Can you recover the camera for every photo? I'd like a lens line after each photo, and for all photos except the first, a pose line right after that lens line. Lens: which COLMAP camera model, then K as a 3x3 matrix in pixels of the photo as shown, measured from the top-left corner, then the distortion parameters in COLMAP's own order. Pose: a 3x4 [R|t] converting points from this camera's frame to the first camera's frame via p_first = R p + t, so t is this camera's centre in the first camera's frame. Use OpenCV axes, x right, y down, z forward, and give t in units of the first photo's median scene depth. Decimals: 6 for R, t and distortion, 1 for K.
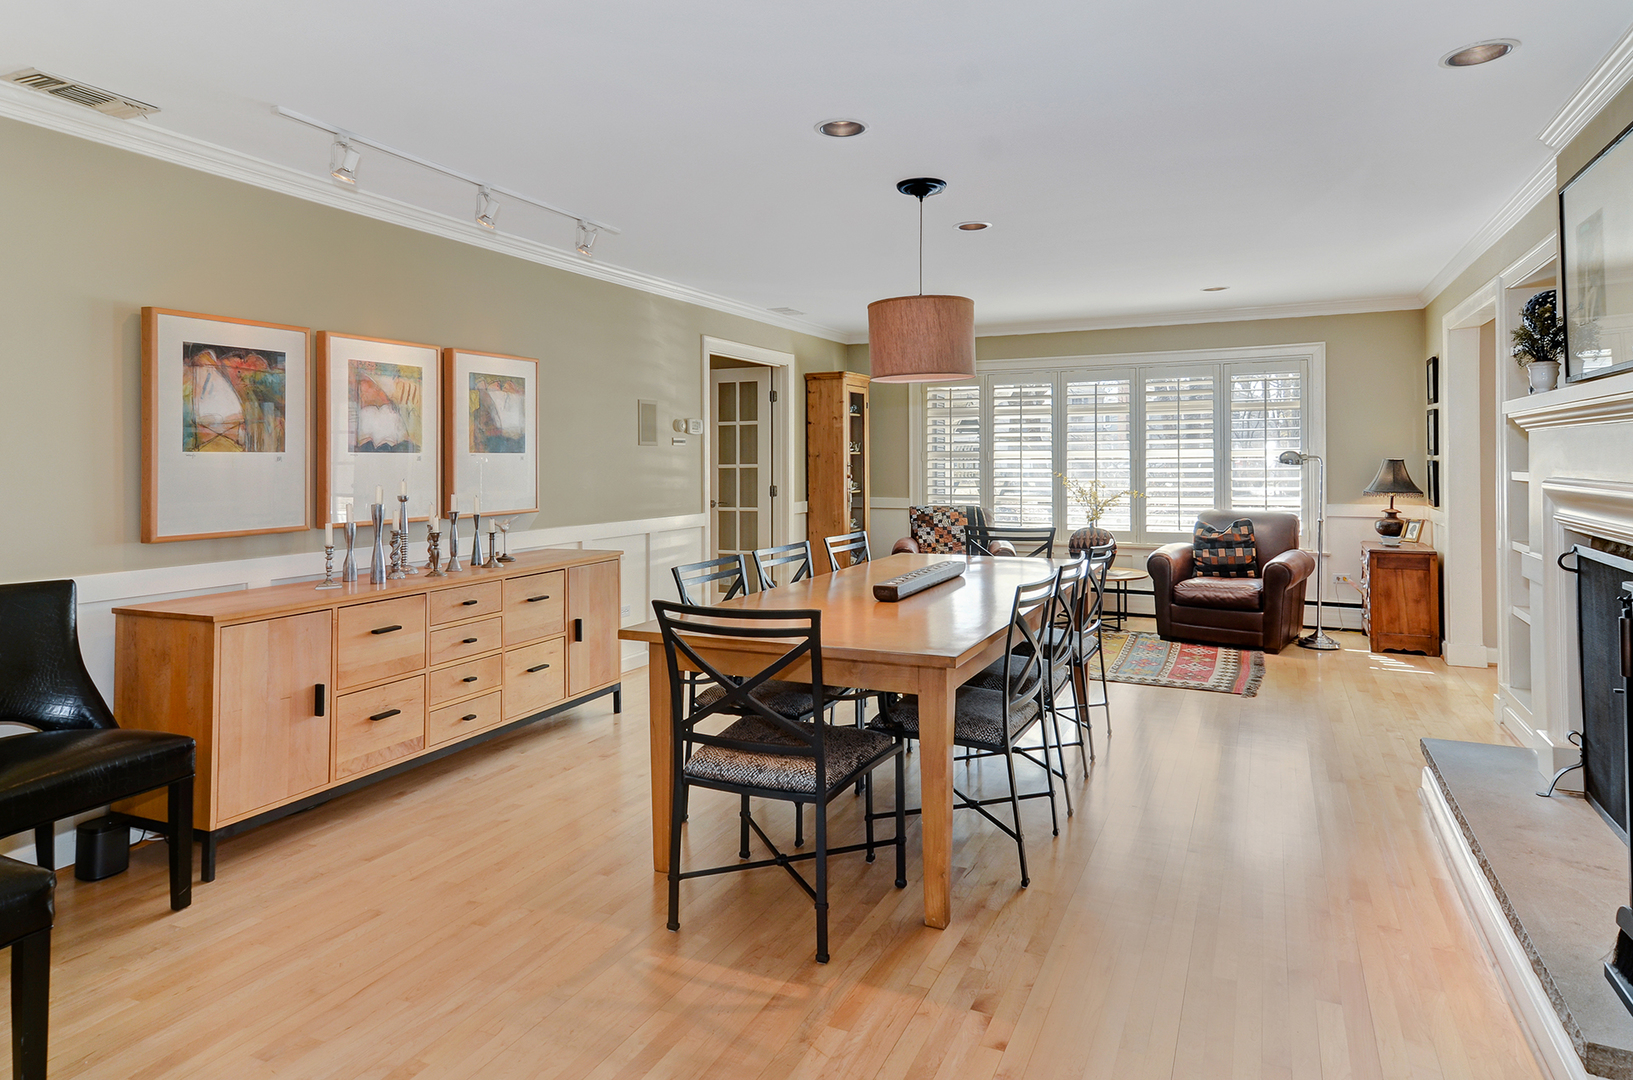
lens RADIAL K [[978.7, 0, 822.3], [0, 978.7, 451.3], [0, 0, 1]] dist [0.000824, 0.002071]
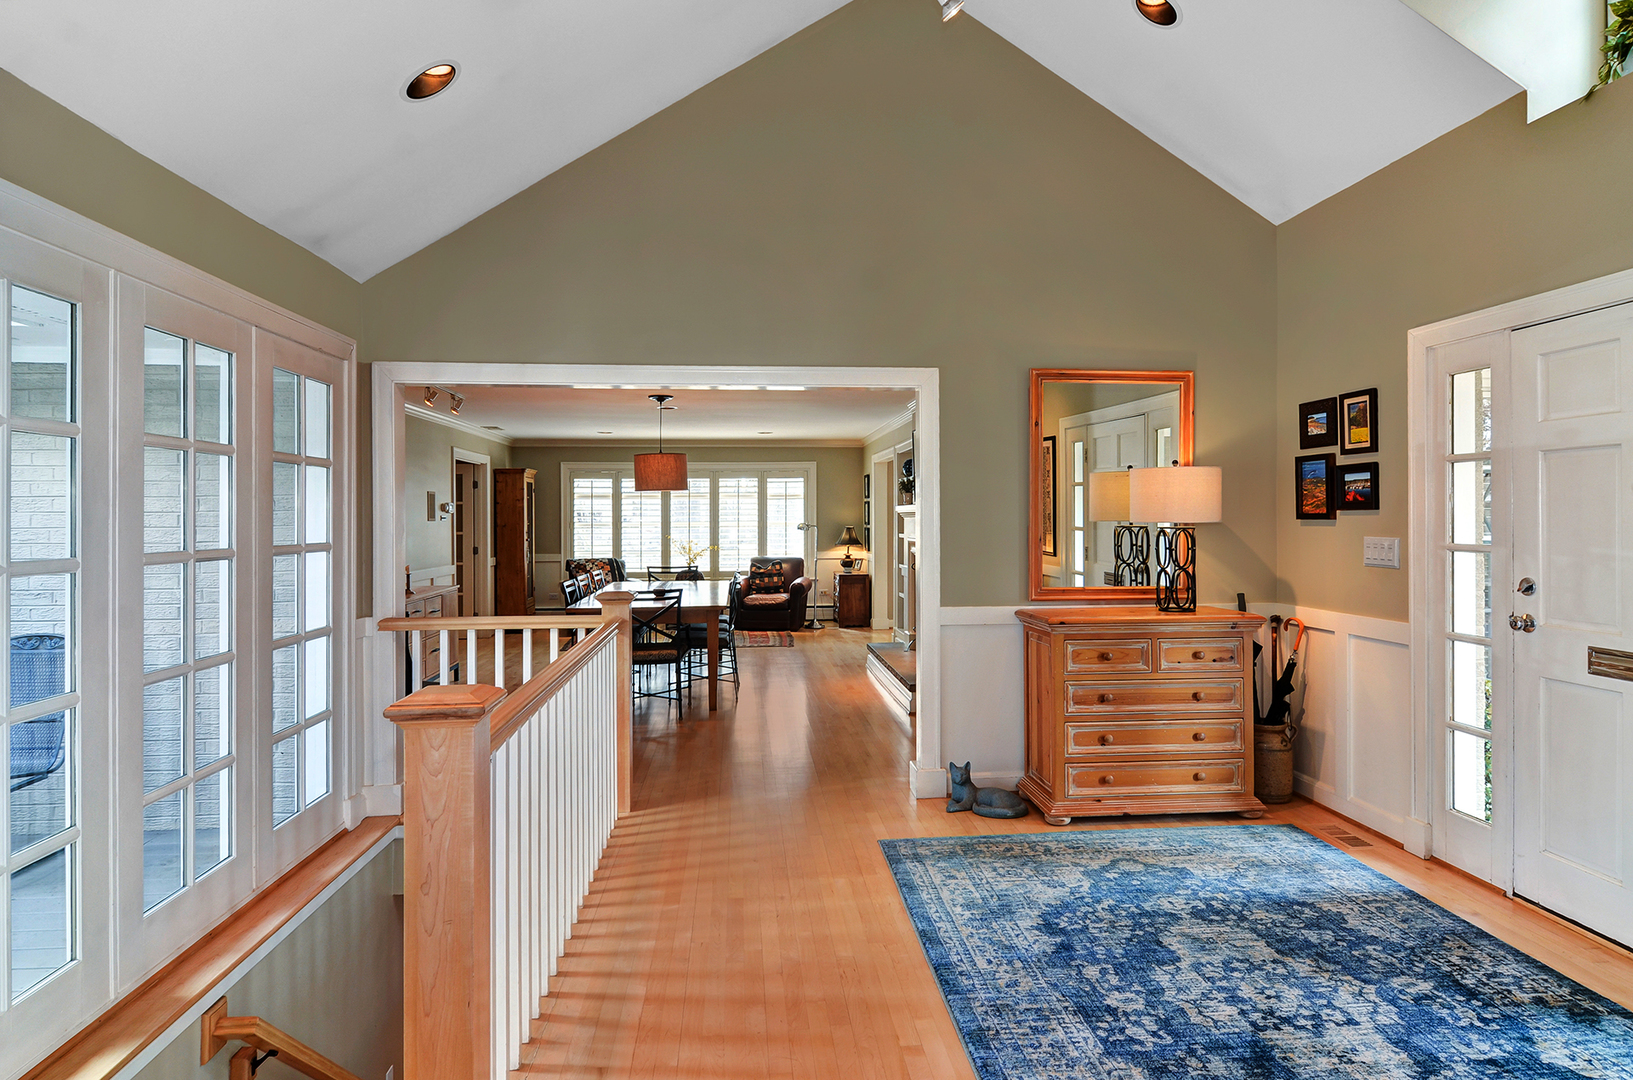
lens RADIAL K [[858.9, 0, 814.3], [0, 858.9, 520.2], [0, 0, 1]] dist [-0.001368, -0.000552]
pose [[0.872446, -0.001271, 0.488710, -0.281843], [-0.000644, 0.999993, 0.003750, -0.011058], [-0.488711, -0.003586, 0.872438, -0.409226]]
